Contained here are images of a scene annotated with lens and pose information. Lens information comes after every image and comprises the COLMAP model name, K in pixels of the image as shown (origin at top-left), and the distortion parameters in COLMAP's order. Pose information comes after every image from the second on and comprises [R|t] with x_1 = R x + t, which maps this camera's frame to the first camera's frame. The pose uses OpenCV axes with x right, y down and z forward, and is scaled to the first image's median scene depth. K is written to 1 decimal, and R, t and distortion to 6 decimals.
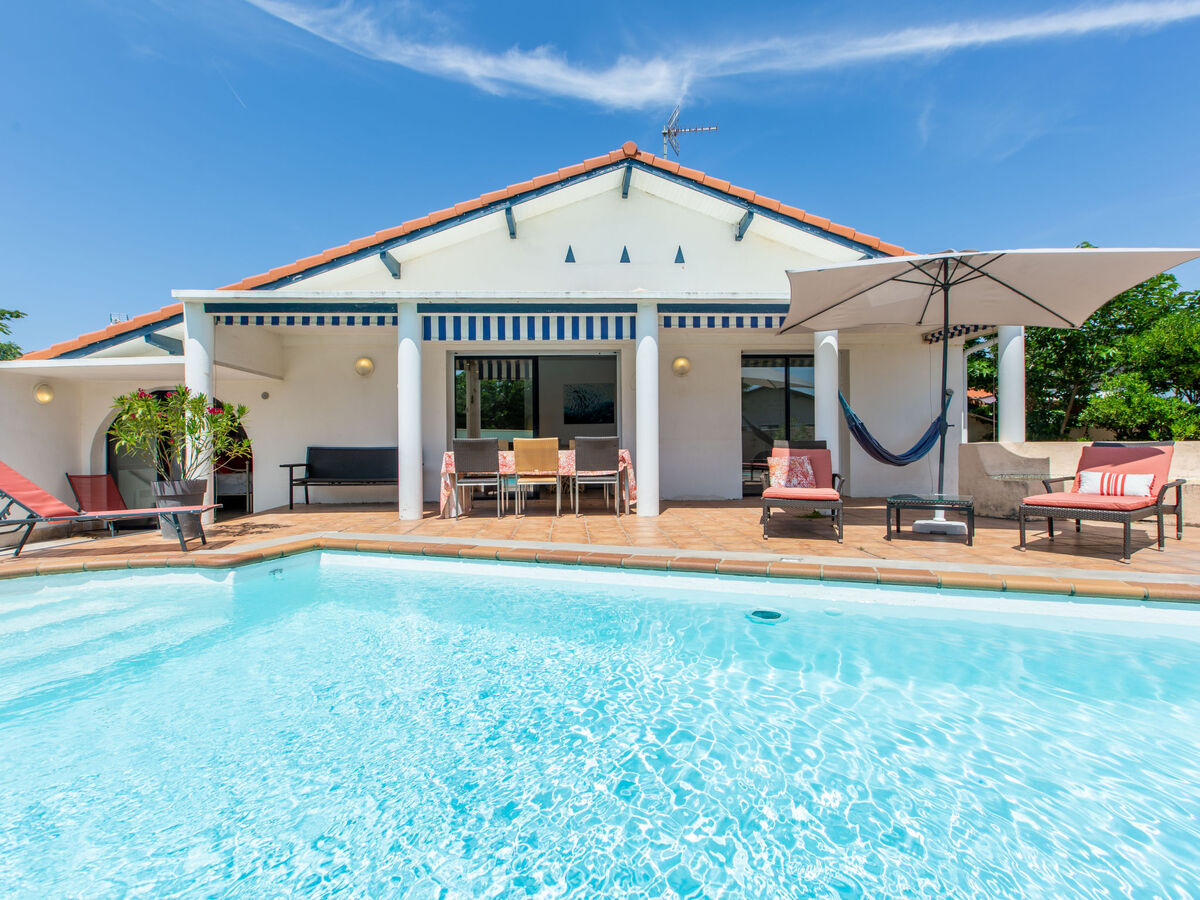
lens RADIAL K [[617.7, 0, 605.5], [0, 617.7, 441.7], [0, 0, 1]] dist [0.001476, 0.002741]
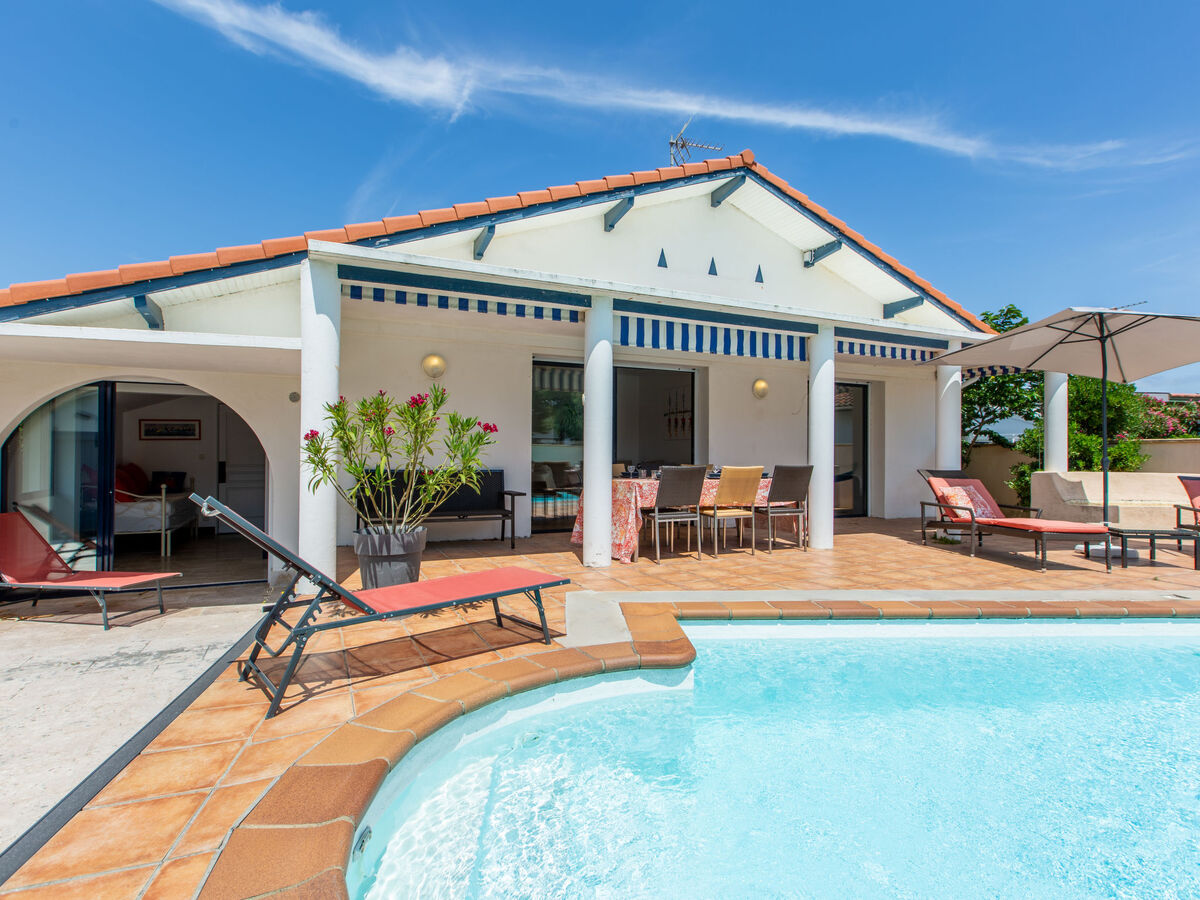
lens RADIAL K [[599.3, 0, 600.3], [0, 599.3, 449.0], [0, 0, 1]] dist [0.002612, -0.000072]
pose [[0.926576, 0.018366, 0.375659, -0.503138], [-0.019686, 0.999806, -0.000326, -0.021529], [-0.375592, -0.007093, 0.926758, 0.227213]]
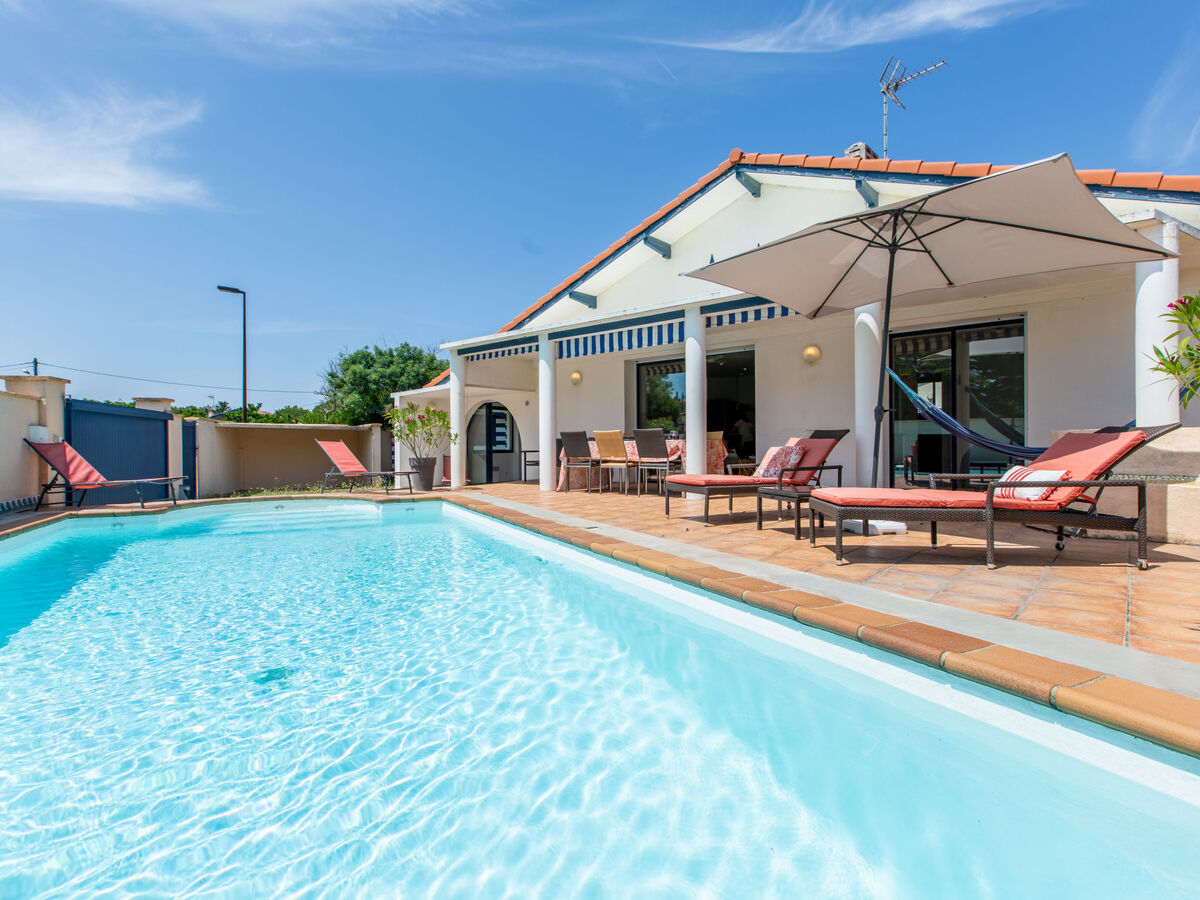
lens RADIAL K [[617.7, 0, 599.6], [0, 617.7, 445.8], [0, 0, 1]] dist [0.001476, 0.002741]
pose [[0.725199, 0.005226, -0.688520, 0.595385], [0.006887, 0.999866, 0.014843, 0.004769], [0.688505, -0.015506, 0.725066, 0.066656]]
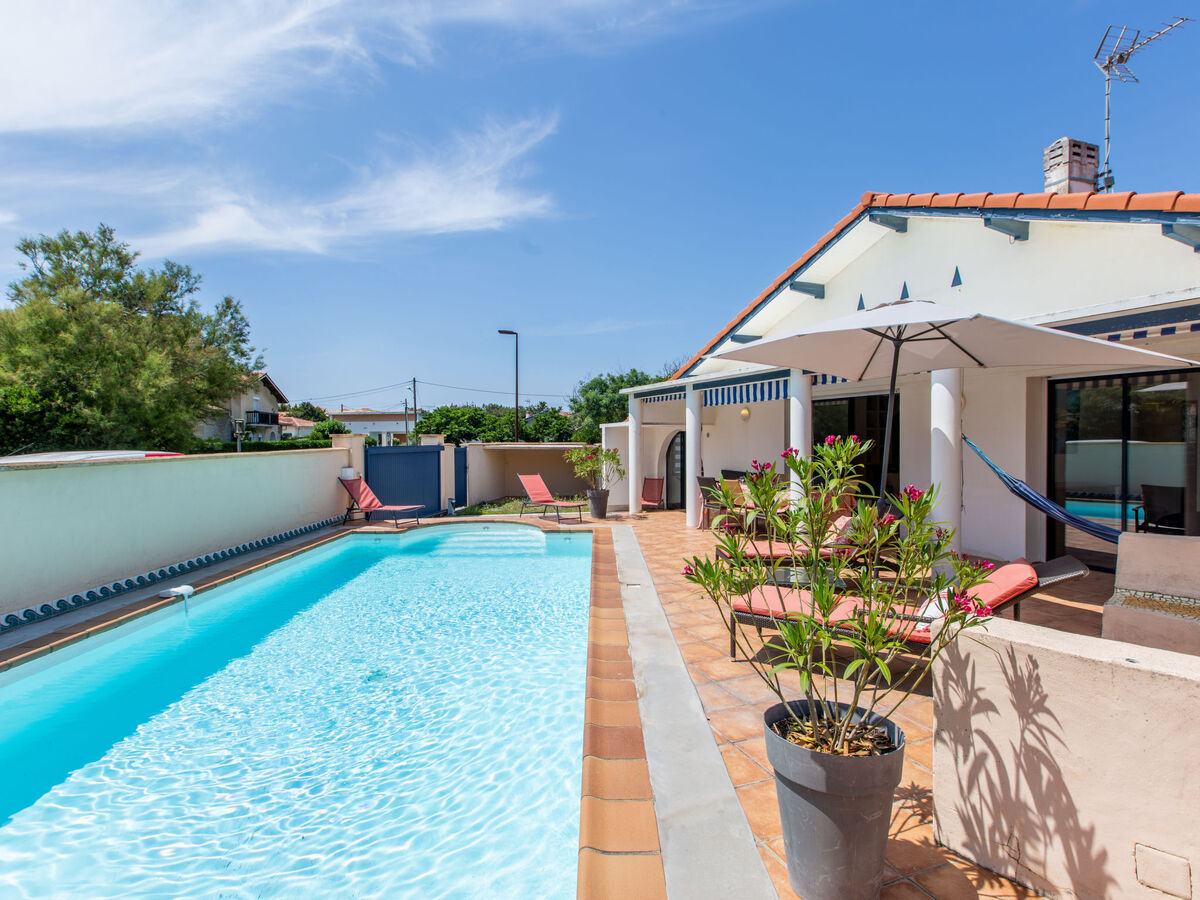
lens RADIAL K [[617.7, 0, 592.8], [0, 617.7, 443.7], [0, 0, 1]] dist [0.001476, 0.002741]
pose [[0.328847, 0.017462, -0.944222, 0.858221], [0.012121, 0.999669, 0.022709, -0.095248], [0.944305, -0.018913, 0.328527, 0.223277]]
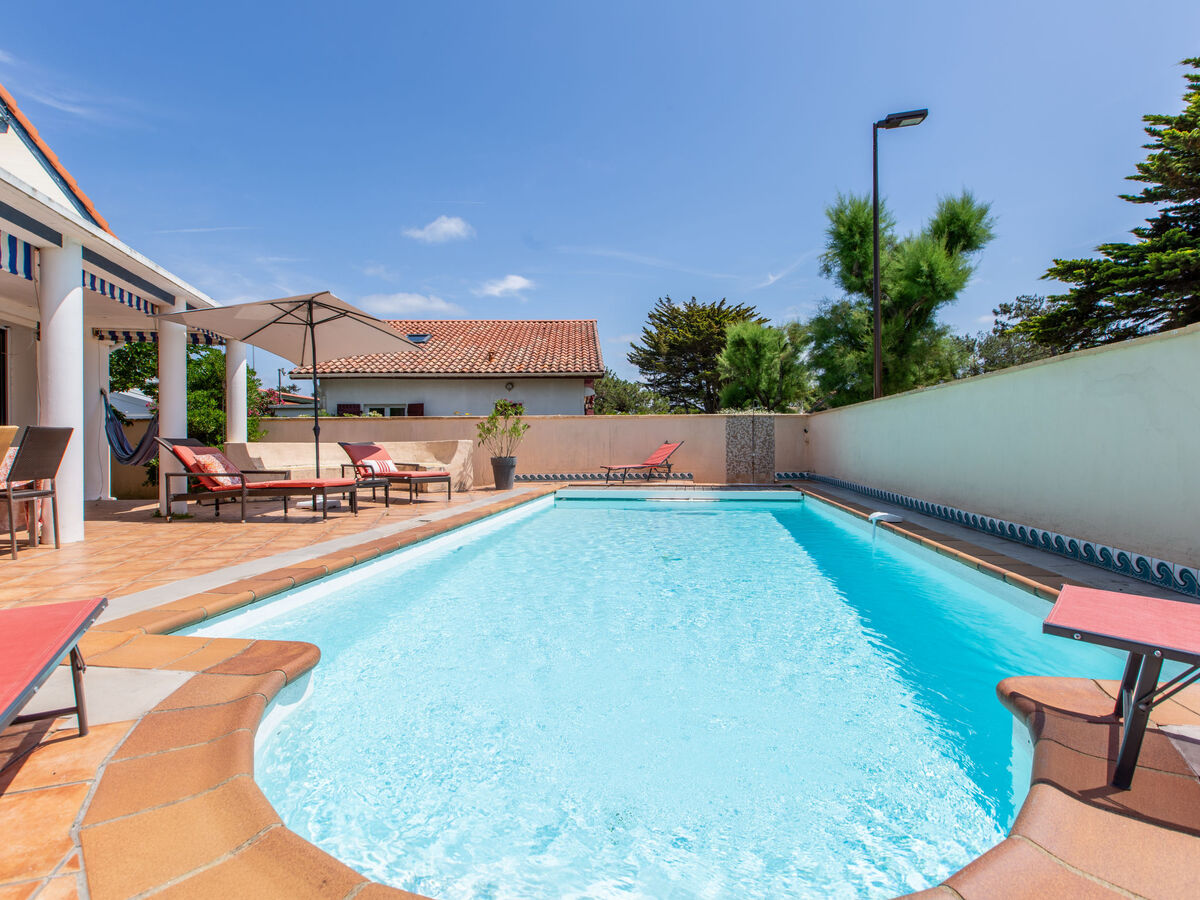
lens RADIAL K [[617.7, 0, 591.1], [0, 617.7, 444.0], [0, 0, 1]] dist [0.001476, 0.002741]
pose [[-0.180898, 0.005464, 0.983487, -0.611636], [-0.010481, 0.999917, -0.007483, 0.006878], [-0.983446, -0.011662, -0.180826, 0.453895]]
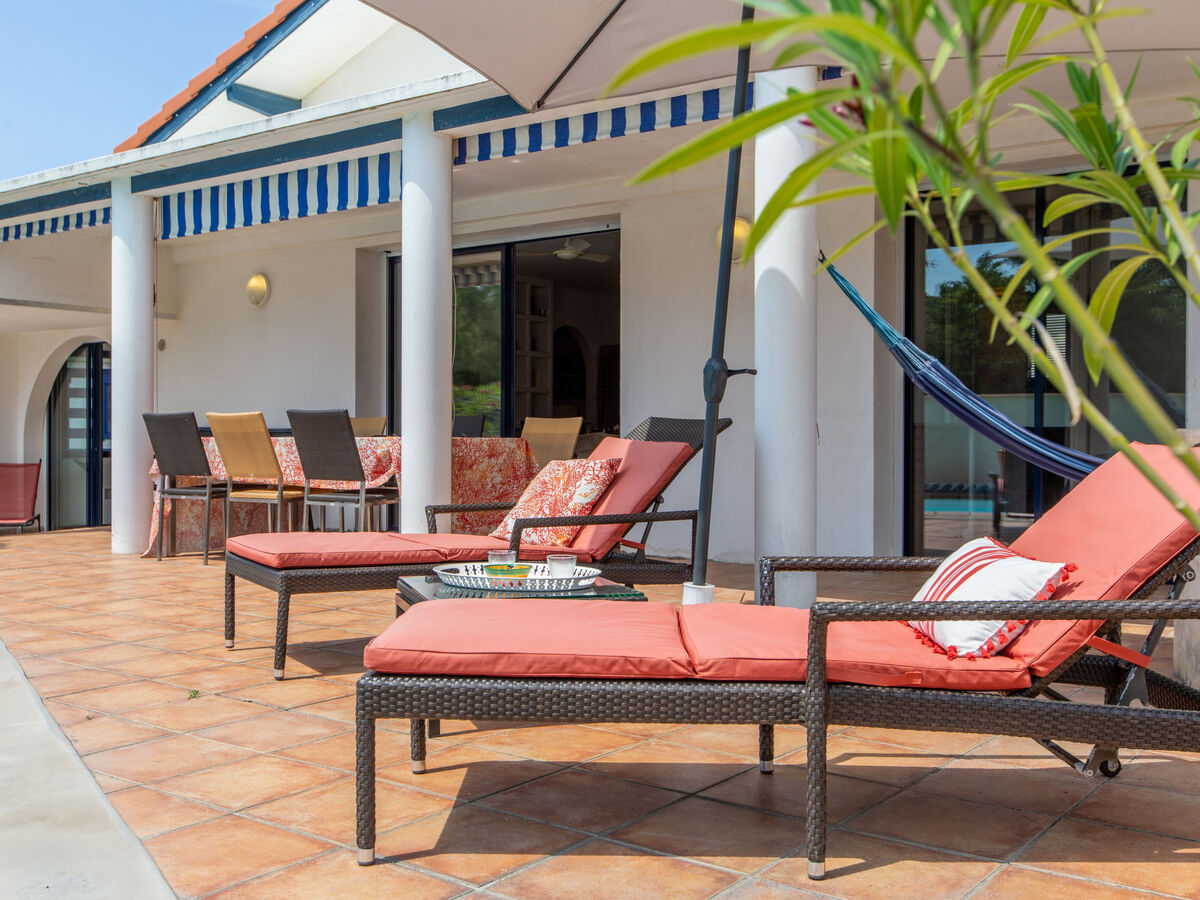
lens RADIAL K [[1243.9, 0, 594.8], [0, 1243.9, 448.1], [0, 0, 1]] dist [0.023595, 0.000000]
pose [[0.766726, 0.018928, -0.641695, 0.635496], [-0.003605, 0.999676, 0.025179, -0.003046], [0.641964, -0.016992, 0.766546, 0.317218]]
